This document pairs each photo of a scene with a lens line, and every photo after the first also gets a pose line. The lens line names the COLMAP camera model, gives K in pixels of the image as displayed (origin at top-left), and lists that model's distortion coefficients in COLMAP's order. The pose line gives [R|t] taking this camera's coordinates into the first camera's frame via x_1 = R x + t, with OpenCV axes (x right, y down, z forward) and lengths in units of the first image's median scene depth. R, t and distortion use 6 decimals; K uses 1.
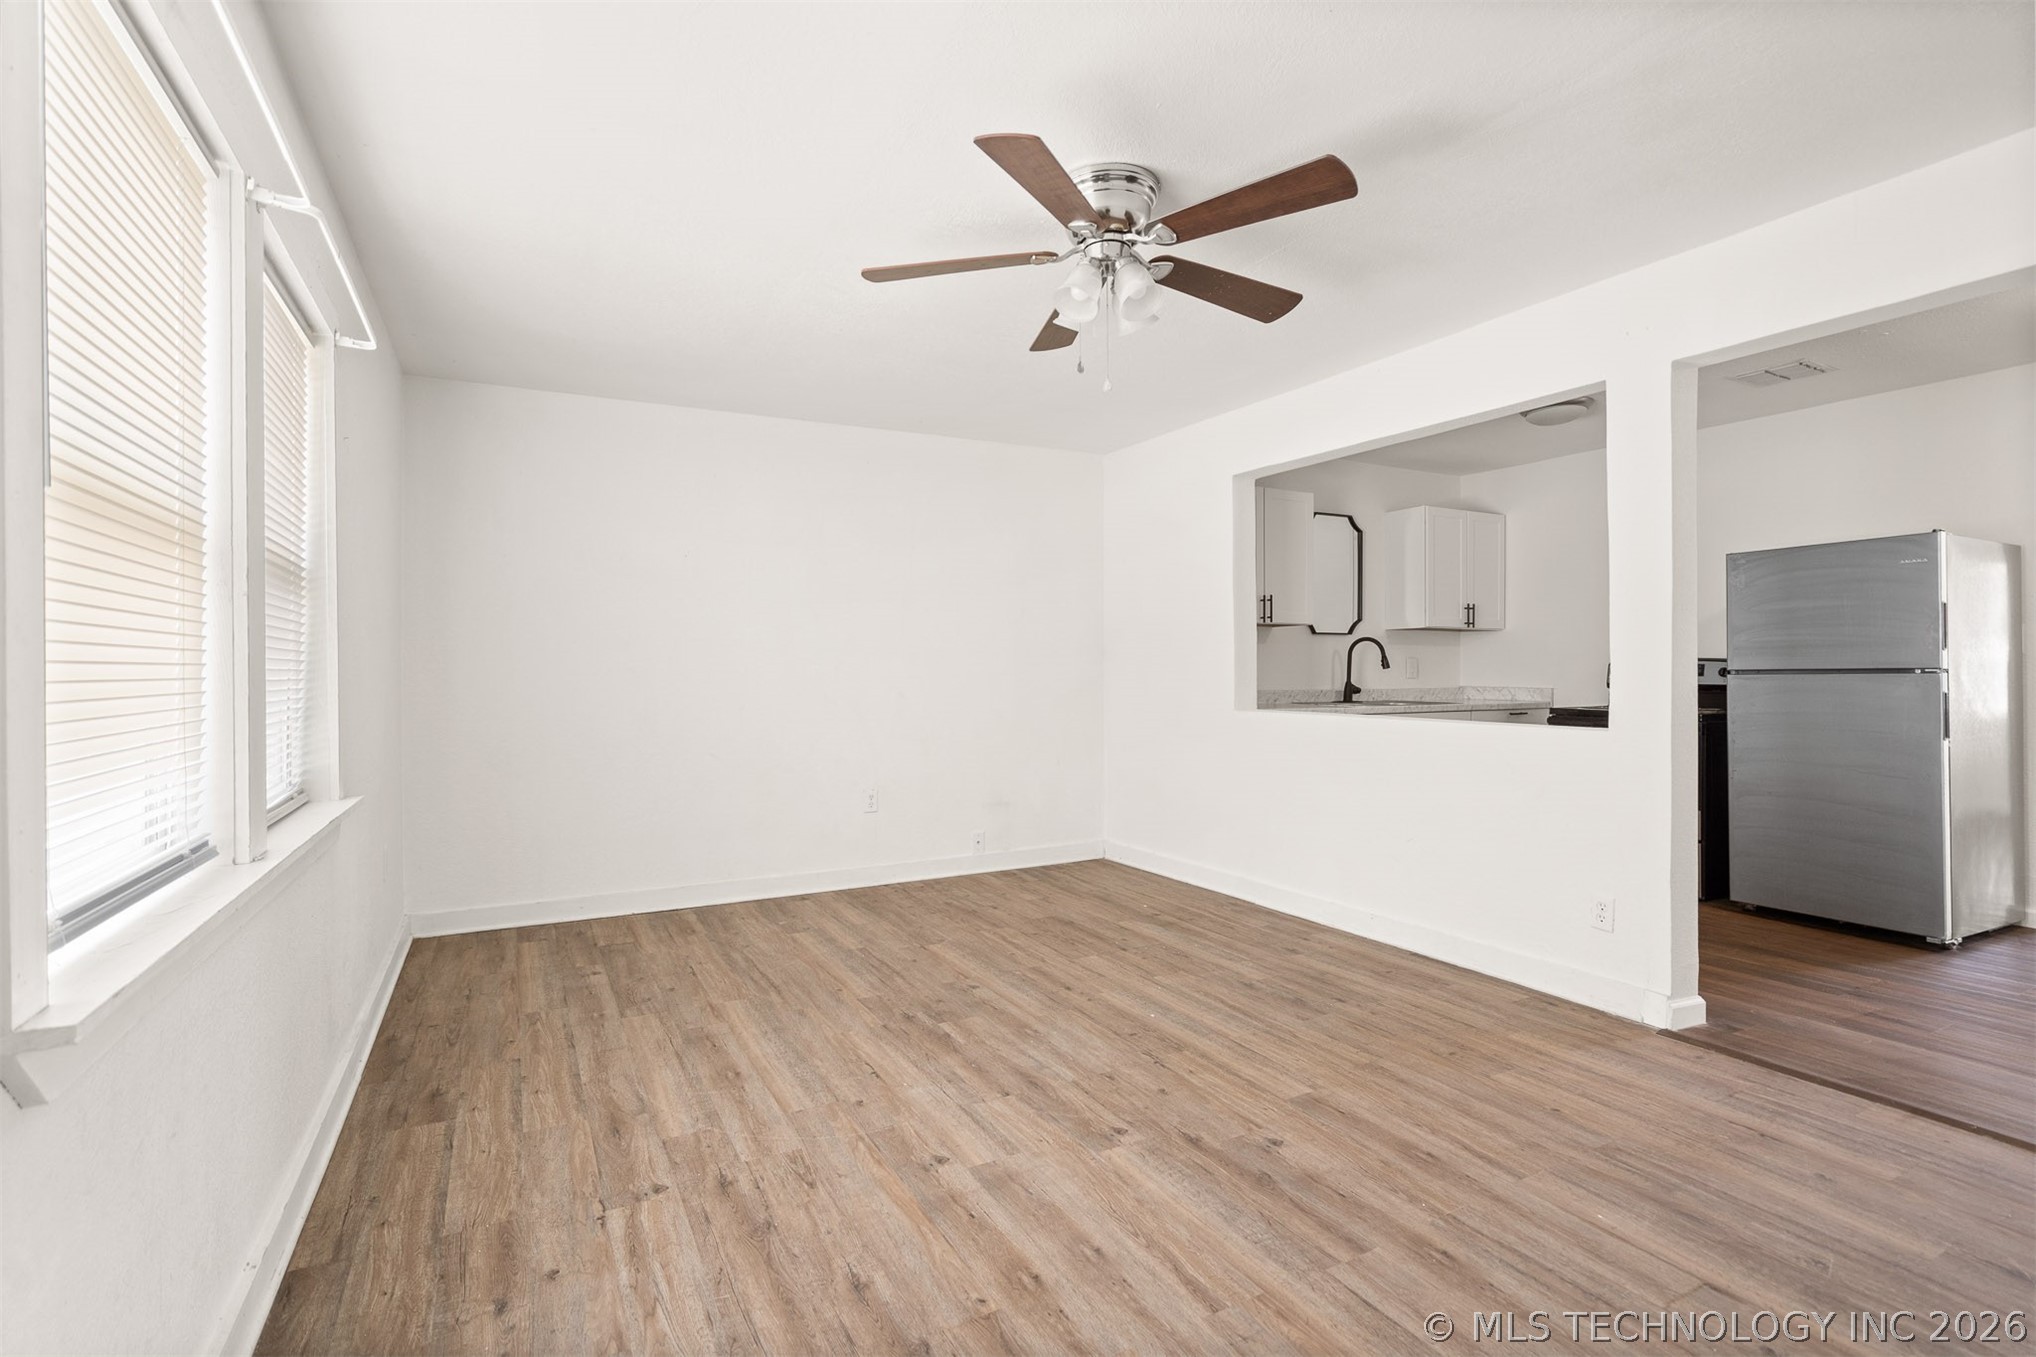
lens RADIAL K [[945.3, 0, 1024.9], [0, 945.3, 669.8], [0, 0, 1]] dist [-0.001981, 0.002457]
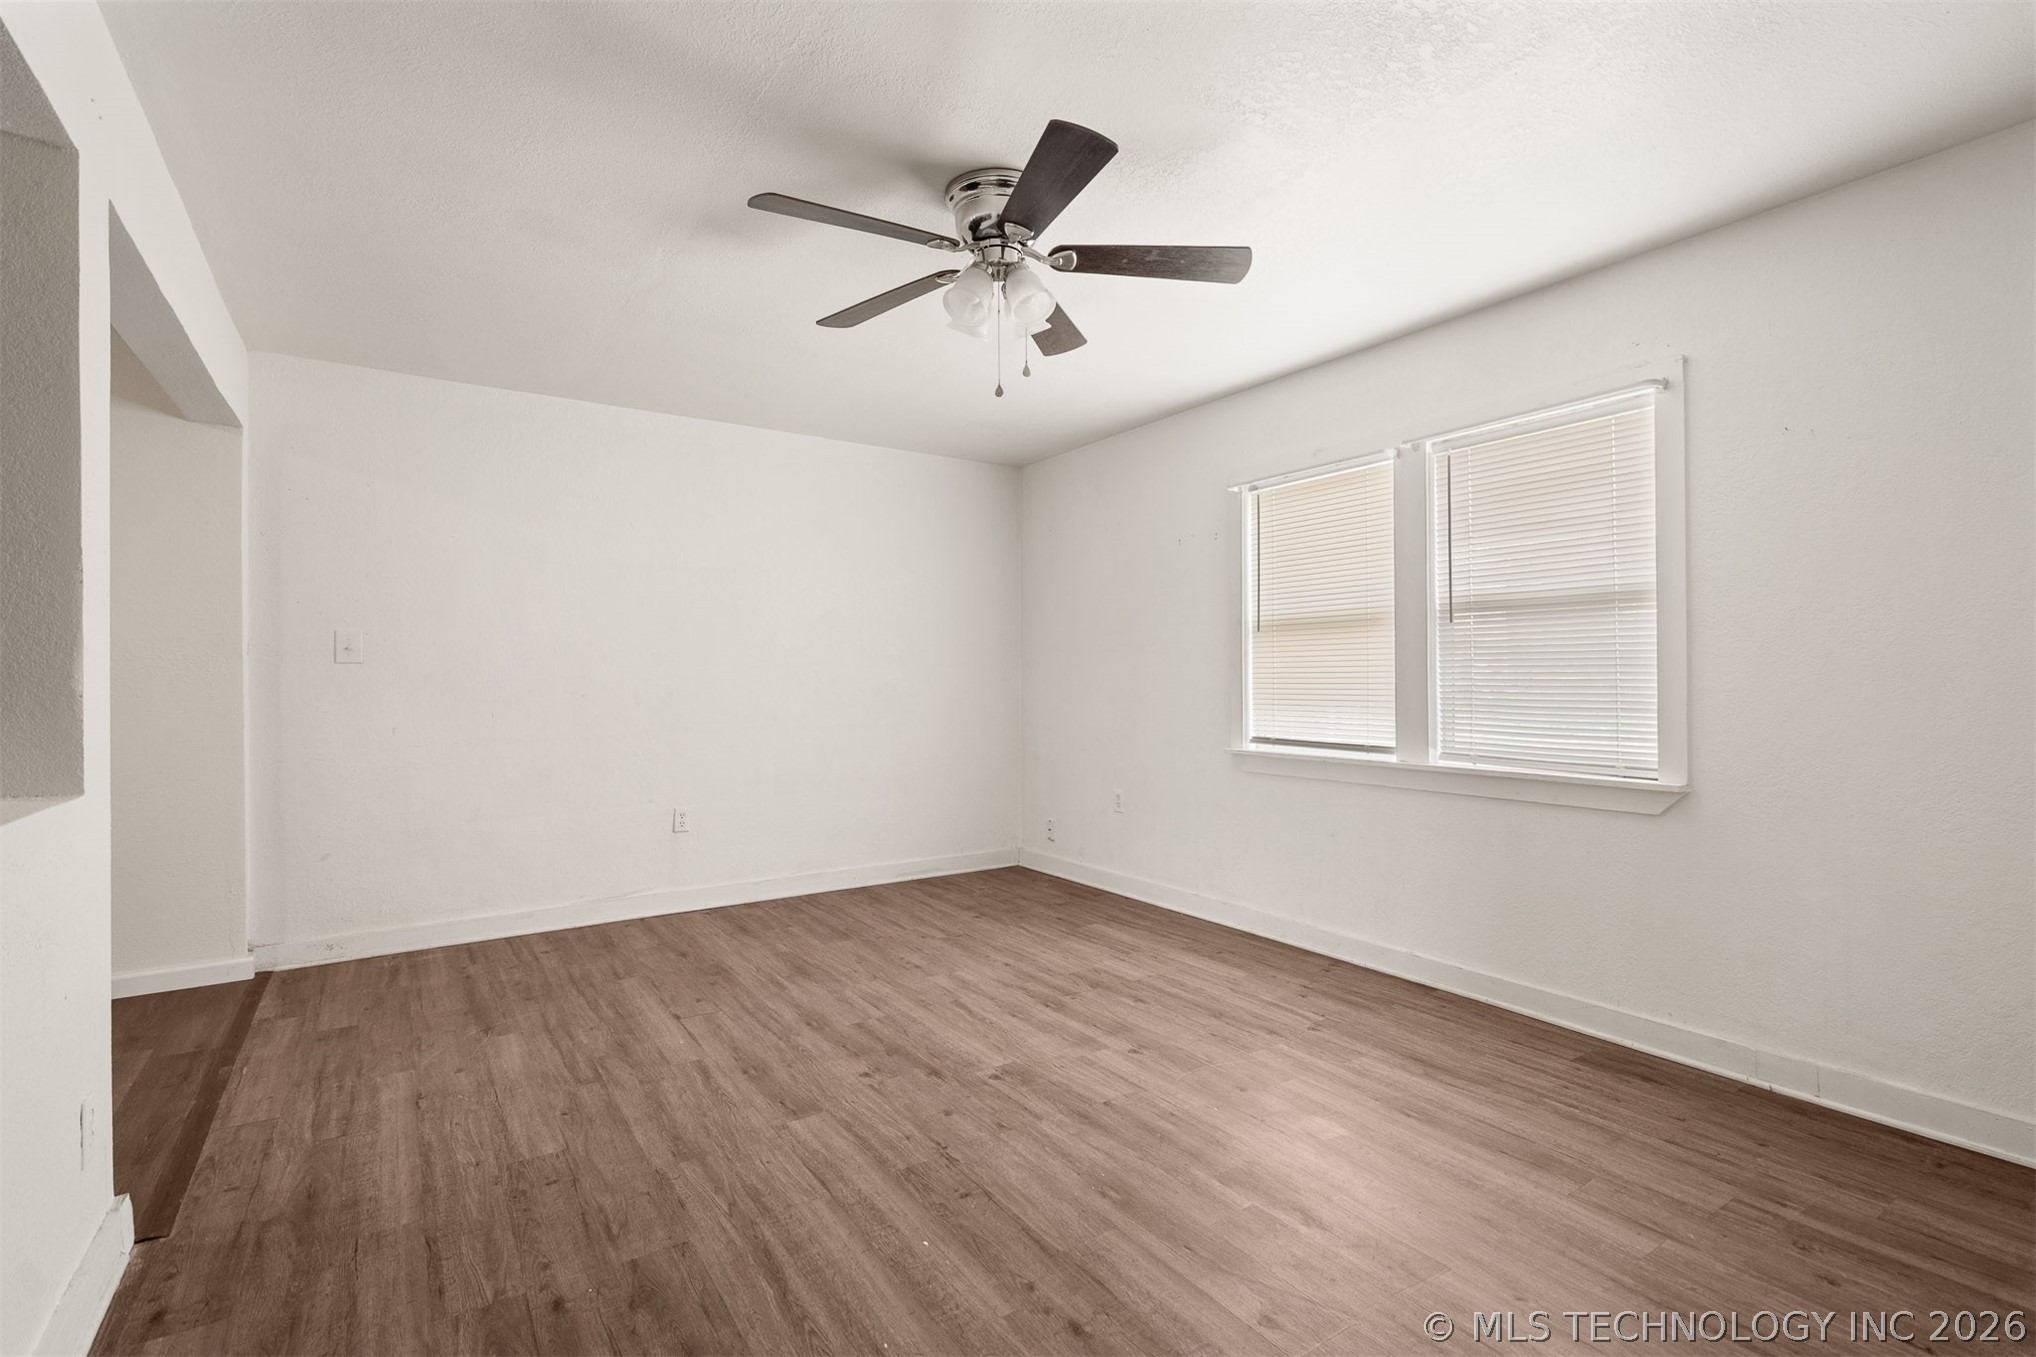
lens RADIAL K [[945.3, 0, 1034.3], [0, 945.3, 680.4], [0, 0, 1]] dist [-0.001981, 0.002457]
pose [[-0.994981, 0.008336, -0.099713, 0.142585], [0.008138, 0.999964, 0.002396, 0.001794], [0.099729, 0.001573, -0.995013, 1.868430]]
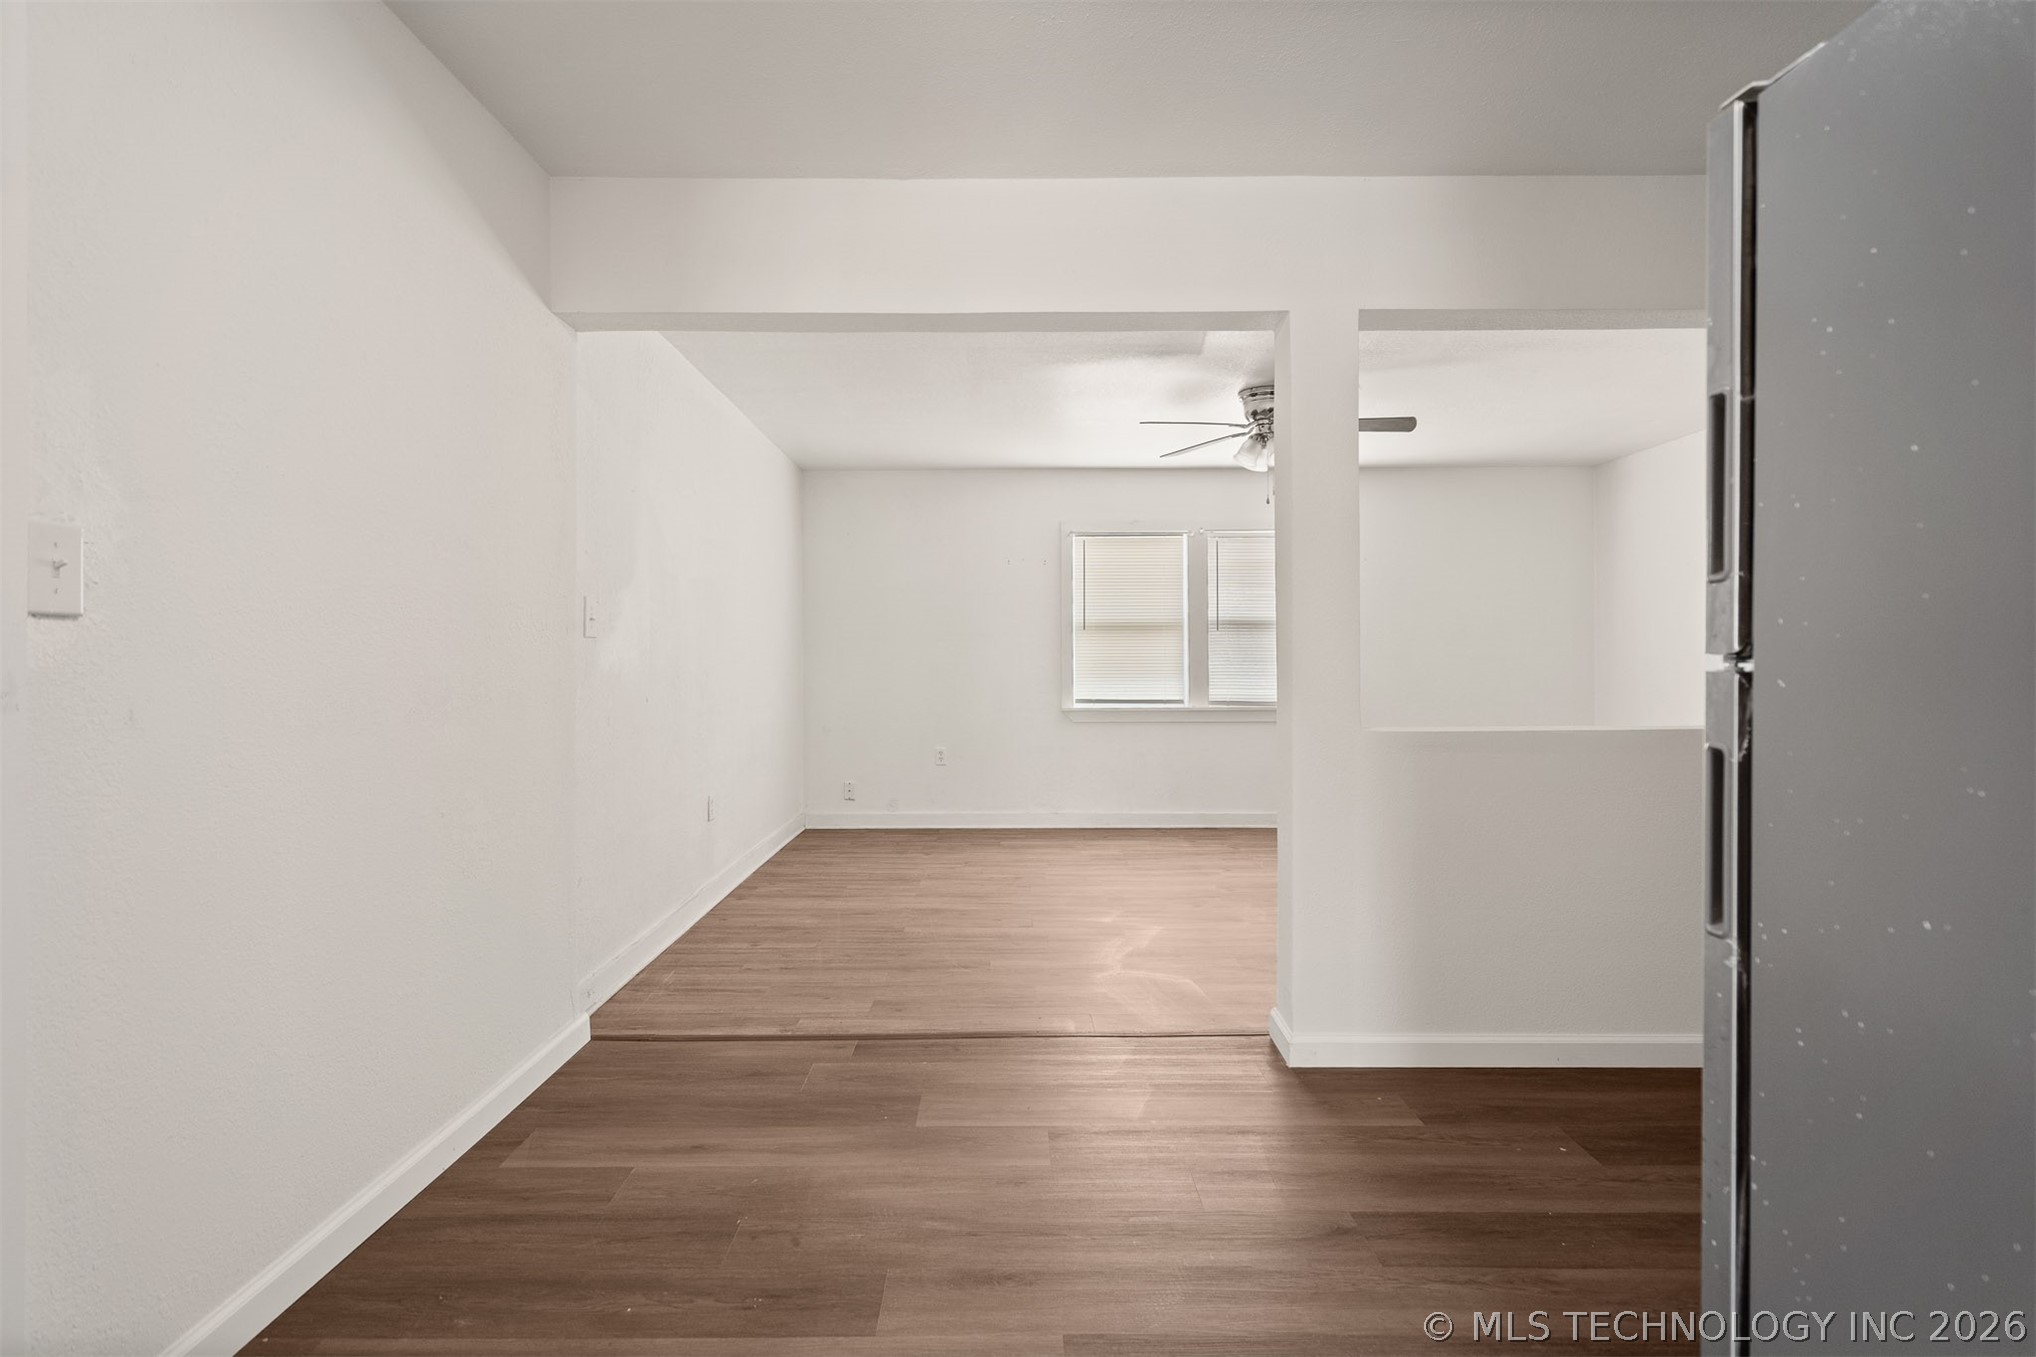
lens RADIAL K [[945.3, 0, 1013.9], [0, 945.3, 676.1], [0, 0, 1]] dist [-0.001981, 0.002457]
pose [[-0.477606, 0.021048, -0.878322, 1.794952], [0.008013, 0.999776, 0.019601, -0.004134], [0.878538, 0.002323, -0.477667, 1.346497]]
